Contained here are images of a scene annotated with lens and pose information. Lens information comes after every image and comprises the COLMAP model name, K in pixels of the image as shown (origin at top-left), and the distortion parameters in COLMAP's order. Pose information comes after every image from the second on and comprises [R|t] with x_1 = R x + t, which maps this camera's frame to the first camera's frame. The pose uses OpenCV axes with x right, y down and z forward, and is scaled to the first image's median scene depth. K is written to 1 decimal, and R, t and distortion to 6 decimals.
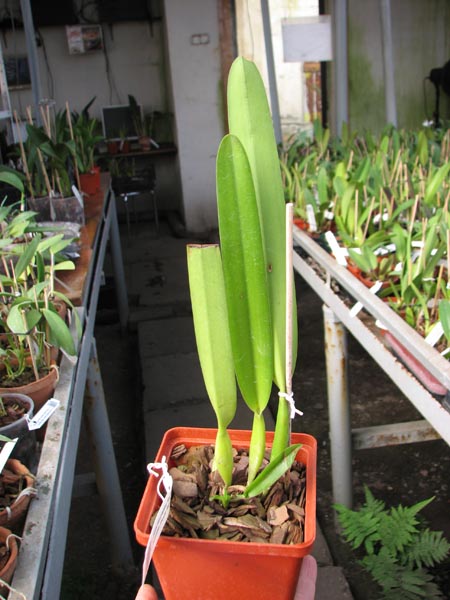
lens RADIAL K [[629.9, 0, 228.3], [0, 629.9, 296.0], [0, 0, 1]] dist [-0.109346, 0.000000]
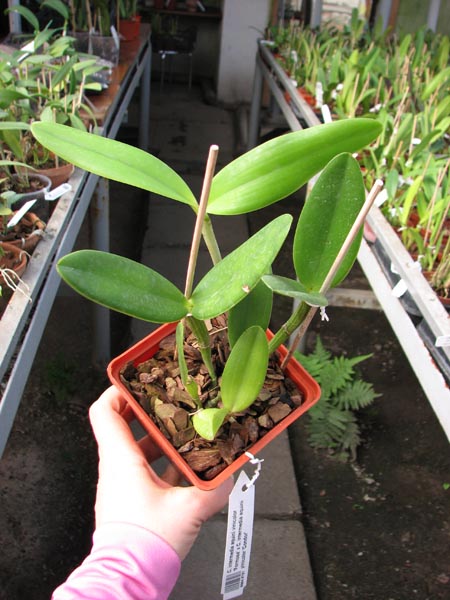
lens RADIAL K [[629.9, 0, 241.7], [0, 629.9, 293.6], [0, 0, 1]] dist [-0.109346, 0.000000]
pose [[0.982238, 0.186930, 0.016310, 0.050448], [-0.186872, 0.966656, 0.175086, 0.052903], [0.016963, -0.175024, 0.984418, -0.158108]]
